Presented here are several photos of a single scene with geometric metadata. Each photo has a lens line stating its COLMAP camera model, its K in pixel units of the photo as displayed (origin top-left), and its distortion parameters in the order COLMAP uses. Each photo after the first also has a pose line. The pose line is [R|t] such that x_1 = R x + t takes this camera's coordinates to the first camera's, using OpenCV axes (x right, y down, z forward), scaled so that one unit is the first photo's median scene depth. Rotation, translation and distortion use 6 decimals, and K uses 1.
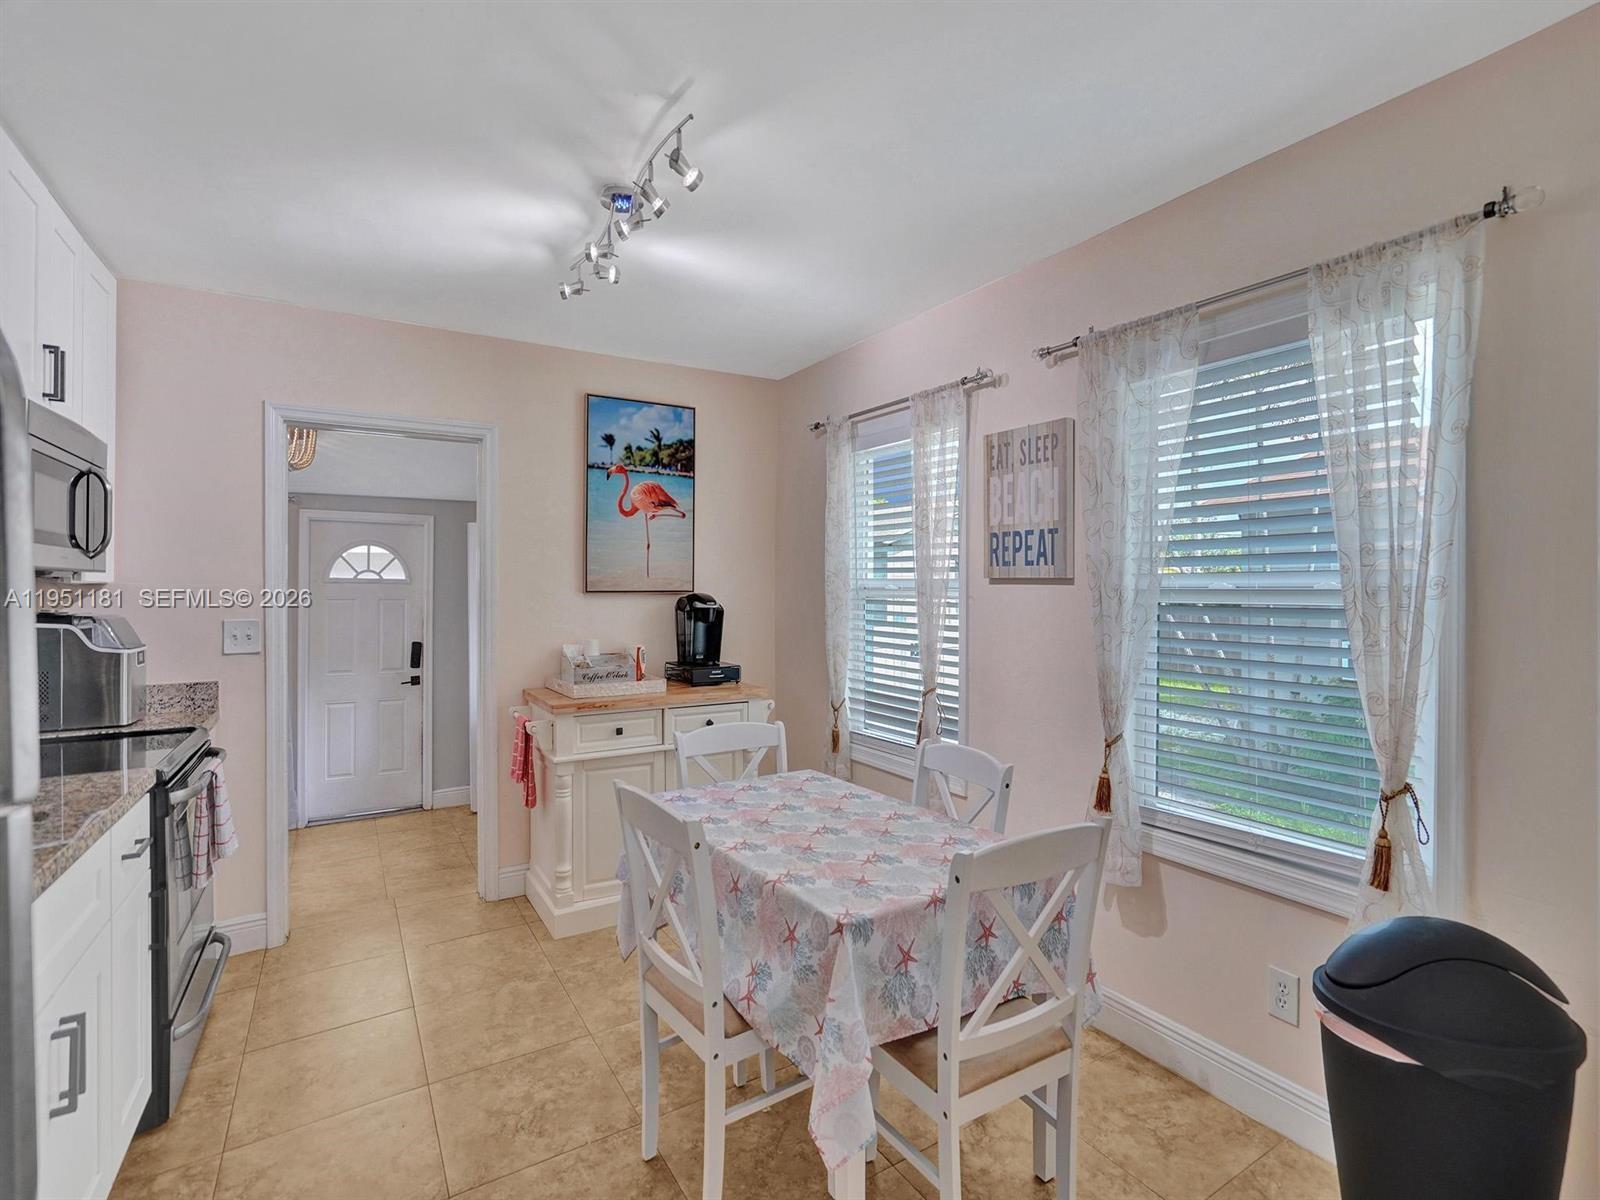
lens RADIAL K [[762.5, 0, 812.5], [0, 762.5, 589.4], [0, 0, 1]] dist [-0.023509, 0.000446]
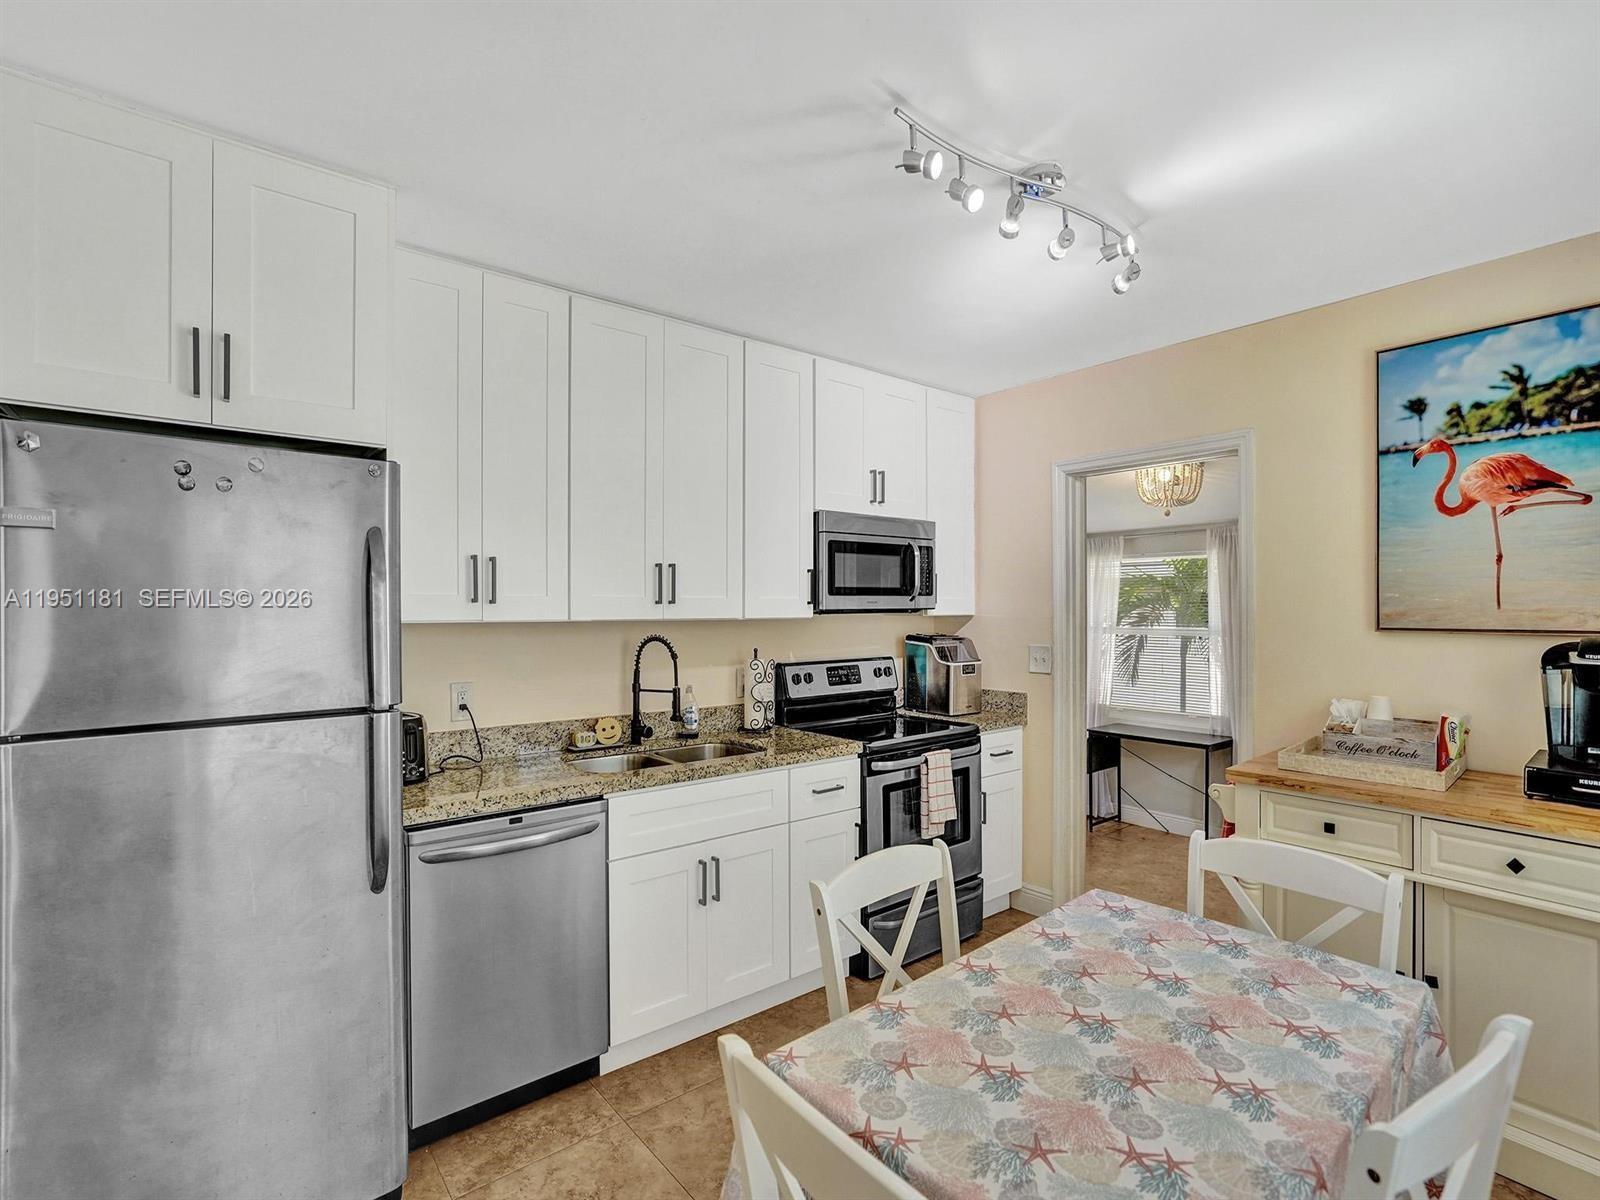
lens RADIAL K [[757.8, 0, 807.9], [0, 757.8, 623.3], [0, 0, 1]] dist [-0.007015, 0.000610]
pose [[0.126483, 0.021343, -0.991739, 0.449938], [0.001974, 0.999761, 0.021768, -0.025350], [0.991967, -0.004711, 0.126411, 0.501397]]
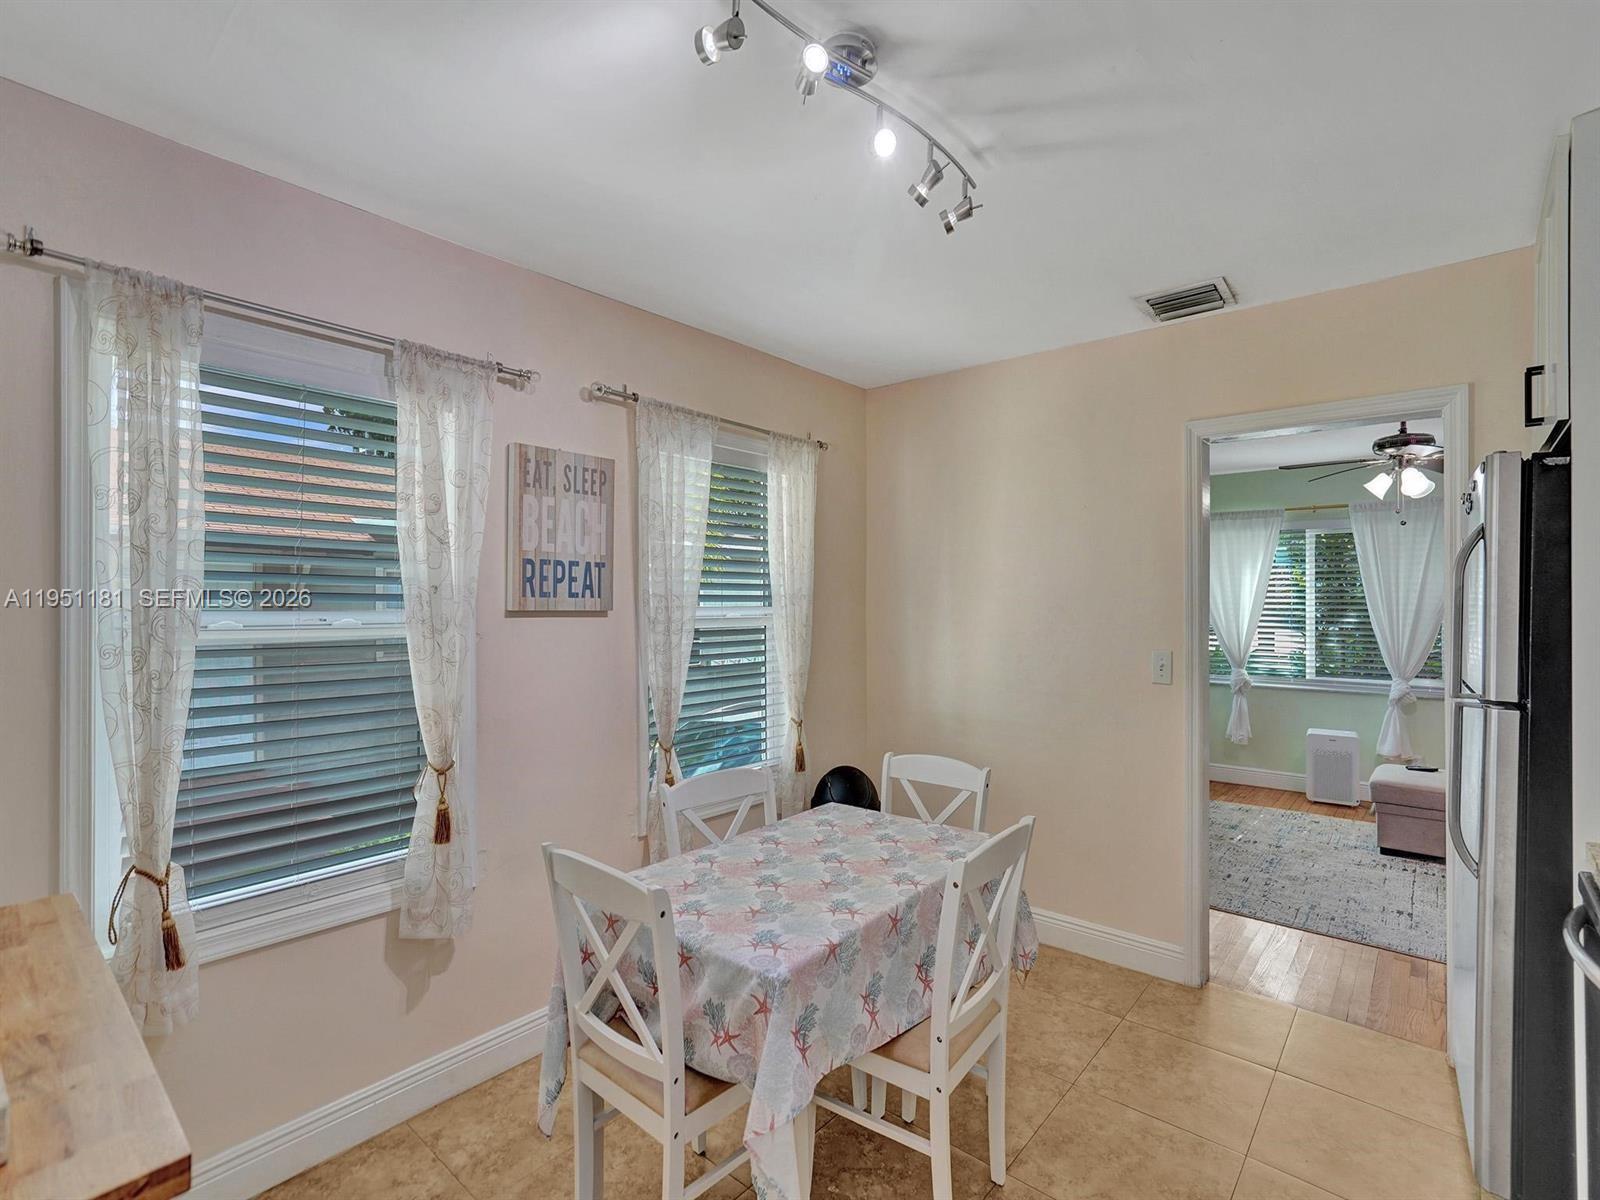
lens RADIAL K [[761.5, 0, 800.0], [0, 761.5, 600.0], [0, 0, 1]] dist [-0.061406, 0.037688]
pose [[-0.286531, 0.004207, 0.958062, -0.702381], [0.002720, 0.999990, -0.003578, -0.023898], [-0.958067, 0.001580, -0.286539, 0.981922]]
